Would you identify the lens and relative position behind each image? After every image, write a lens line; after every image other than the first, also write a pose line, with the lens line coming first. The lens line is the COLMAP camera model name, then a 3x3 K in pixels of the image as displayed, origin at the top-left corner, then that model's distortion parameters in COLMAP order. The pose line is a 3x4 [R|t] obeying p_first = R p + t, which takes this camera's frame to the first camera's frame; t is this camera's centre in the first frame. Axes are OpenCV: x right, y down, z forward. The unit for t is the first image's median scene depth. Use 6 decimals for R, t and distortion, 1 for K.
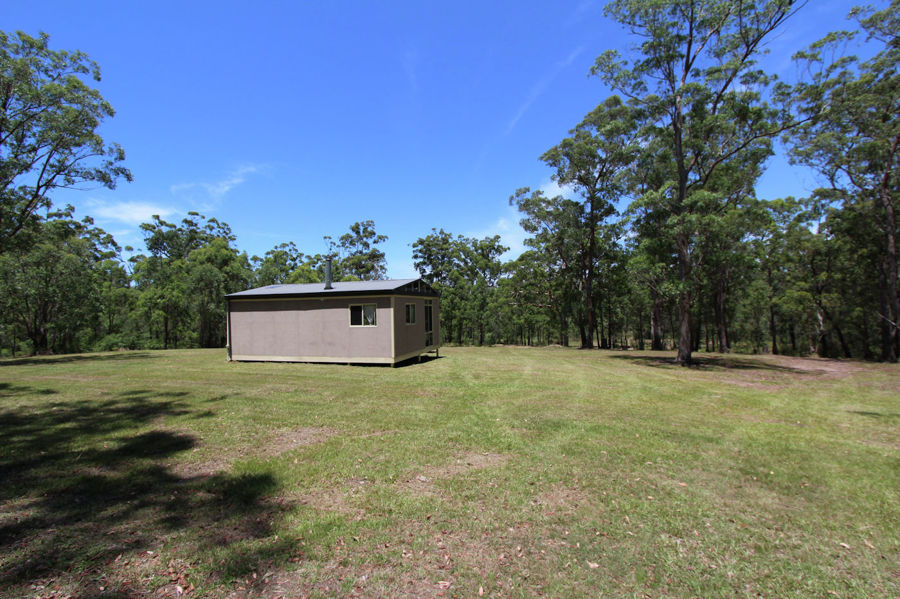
lens RADIAL K [[435.9, 0, 443.3], [0, 435.9, 296.2], [0, 0, 1]] dist [-0.034288, -0.000417]
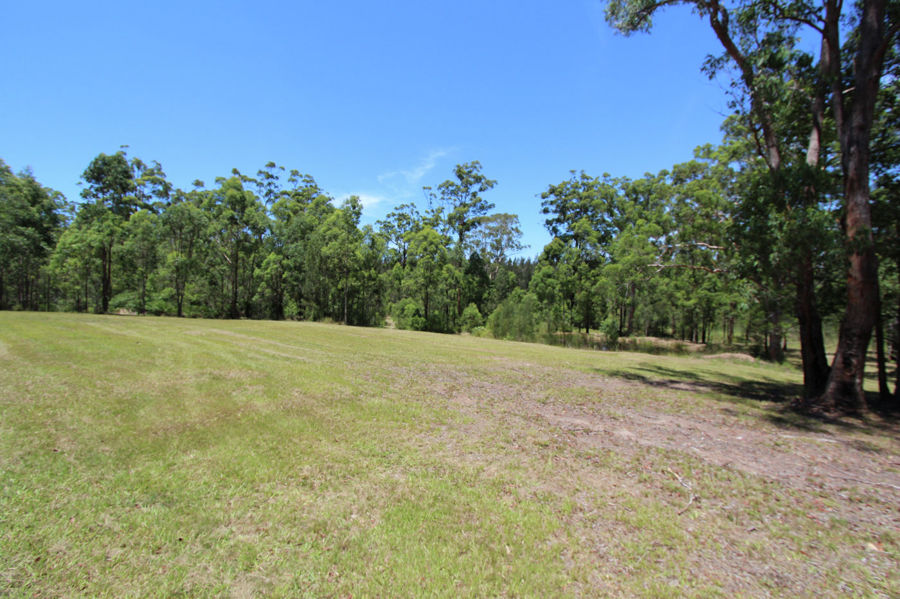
lens RADIAL K [[413.8, 0, 454.9], [0, 413.8, 298.7], [0, 0, 1]] dist [-0.024299, 0.003493]
pose [[0.920055, 0.037557, -0.389985, 0.087073], [-0.012861, 0.997754, 0.065745, 0.018028], [0.391578, -0.055474, 0.918471, 0.311106]]
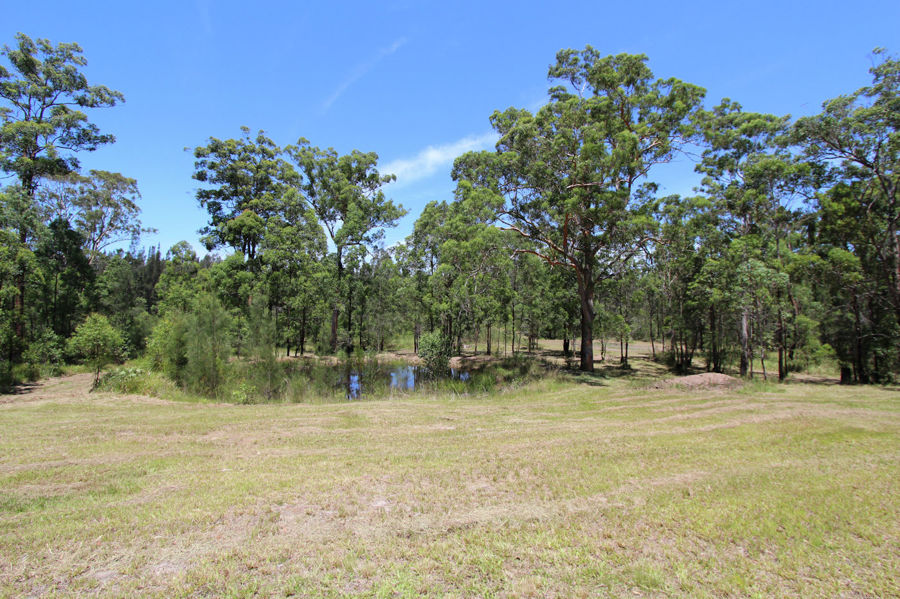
lens RADIAL K [[410.3, 0, 447.1], [0, 410.3, 299.5], [0, 0, 1]] dist [-0.005136, -0.000724]
pose [[0.889159, 0.034593, 0.456289, -0.024296], [-0.046376, 0.998817, 0.014648, 0.036333], [-0.455243, -0.034186, 0.889711, 0.503524]]
